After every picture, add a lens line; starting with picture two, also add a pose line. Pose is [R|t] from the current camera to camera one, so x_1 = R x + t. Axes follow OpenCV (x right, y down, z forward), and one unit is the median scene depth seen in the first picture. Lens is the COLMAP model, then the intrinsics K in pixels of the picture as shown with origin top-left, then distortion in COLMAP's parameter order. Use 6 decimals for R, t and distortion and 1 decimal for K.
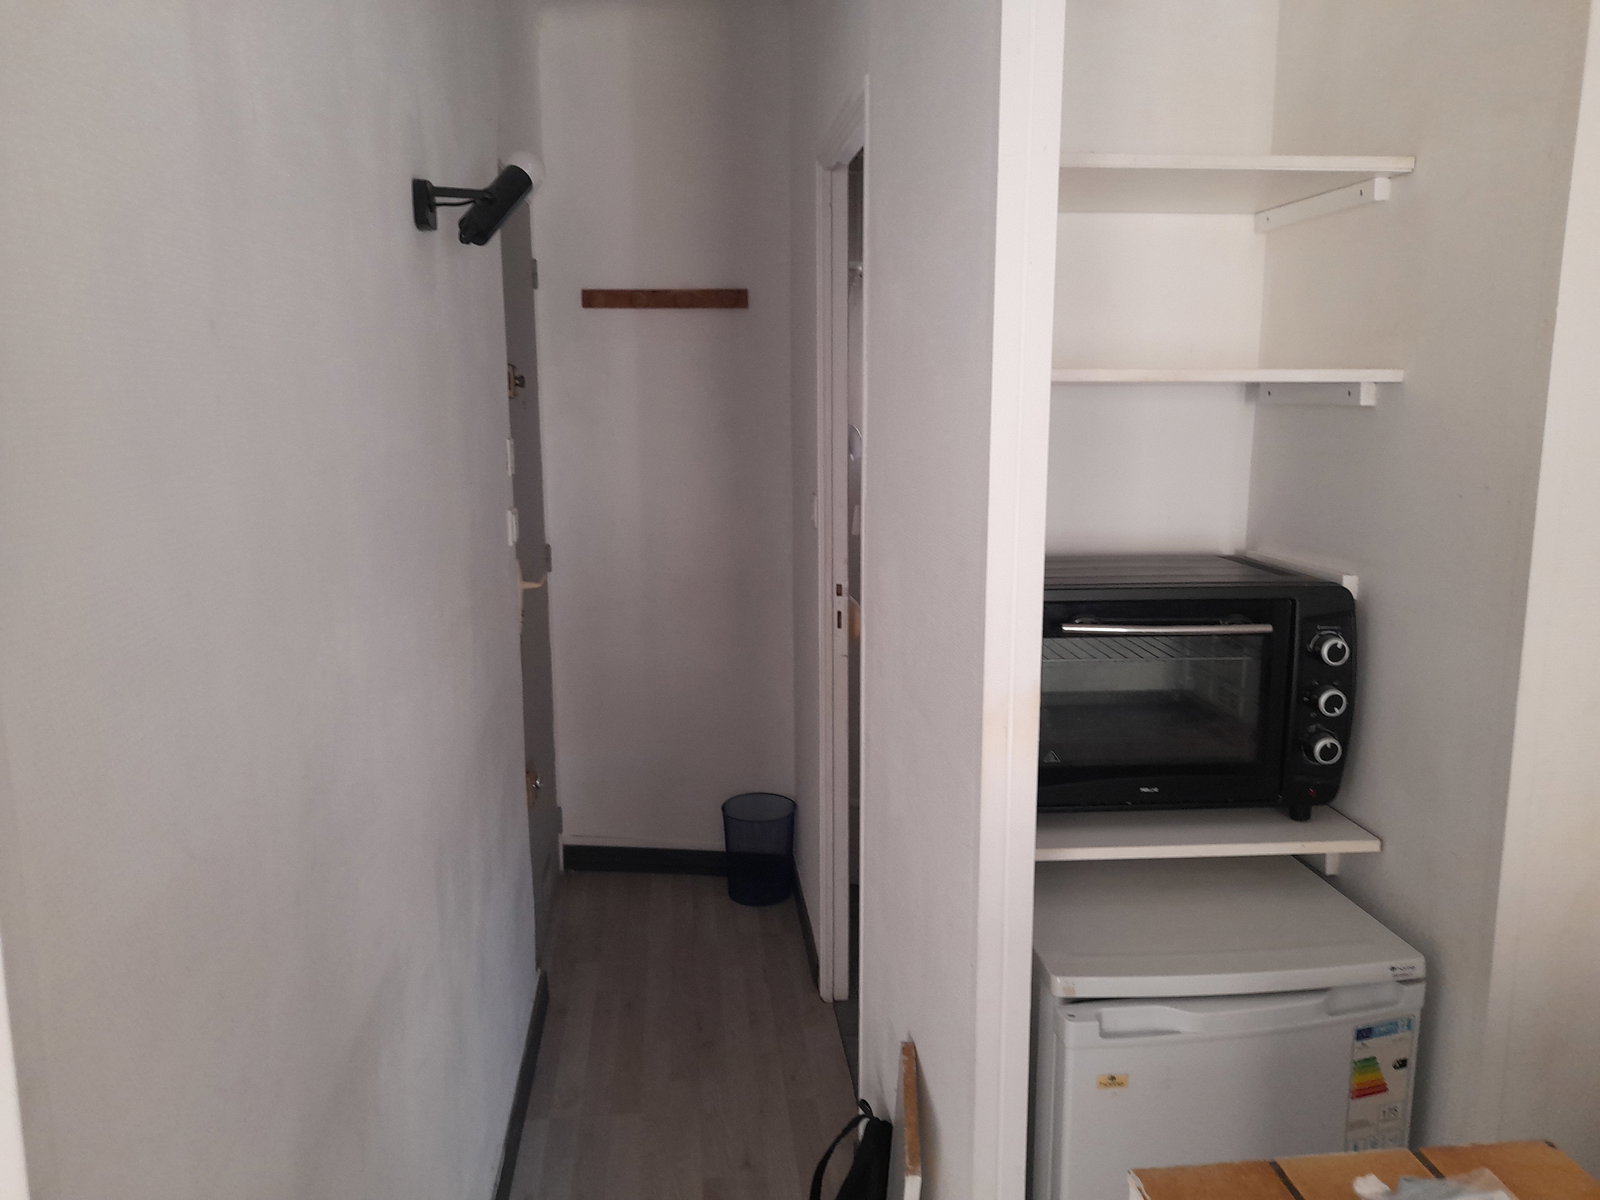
lens RADIAL K [[1160.0, 0, 800.0], [0, 1160.0, 600.0], [0, 0, 1]] dist [0.010675, -0.003870]
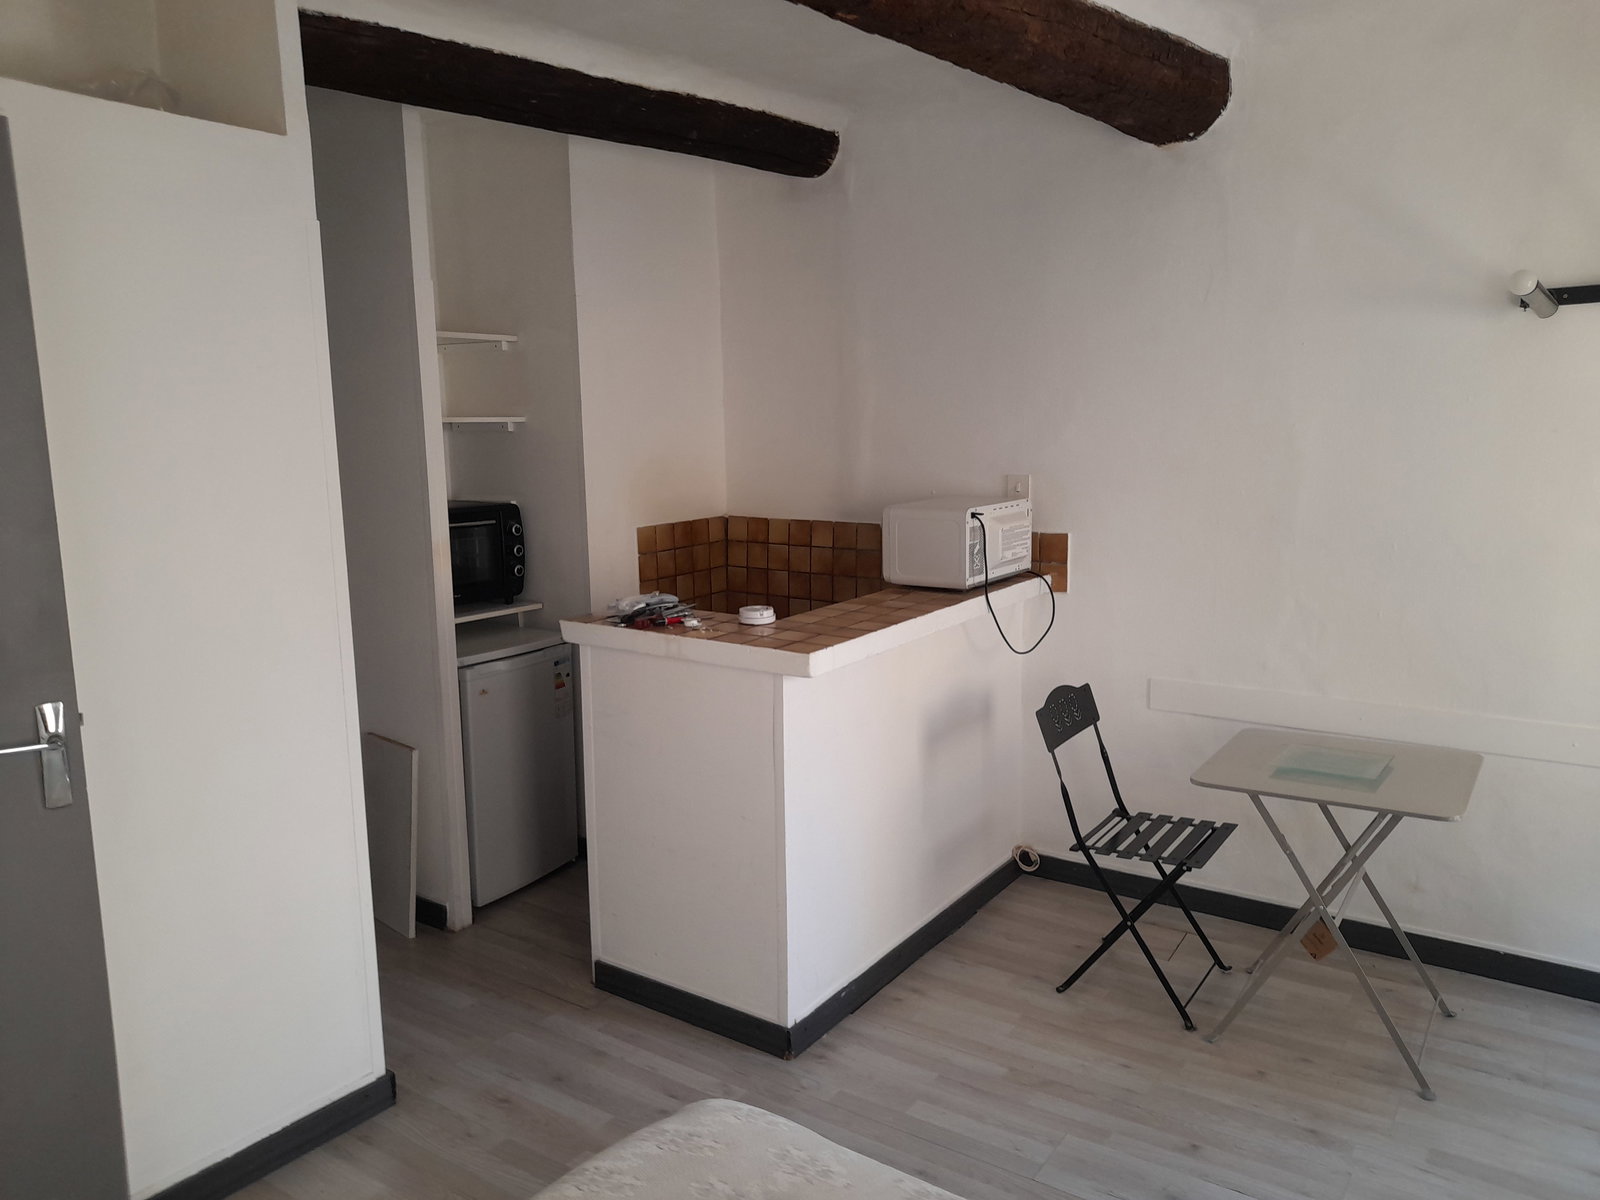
lens RADIAL K [[1160.0, 0, 800.0], [0, 1160.0, 600.0], [0, 0, 1]] dist [0.010675, -0.003870]
pose [[0.634592, -0.120753, 0.763355, -1.126903], [0.142071, 0.989113, 0.038359, 0.194280], [-0.759677, 0.084108, 0.644839, -1.108961]]
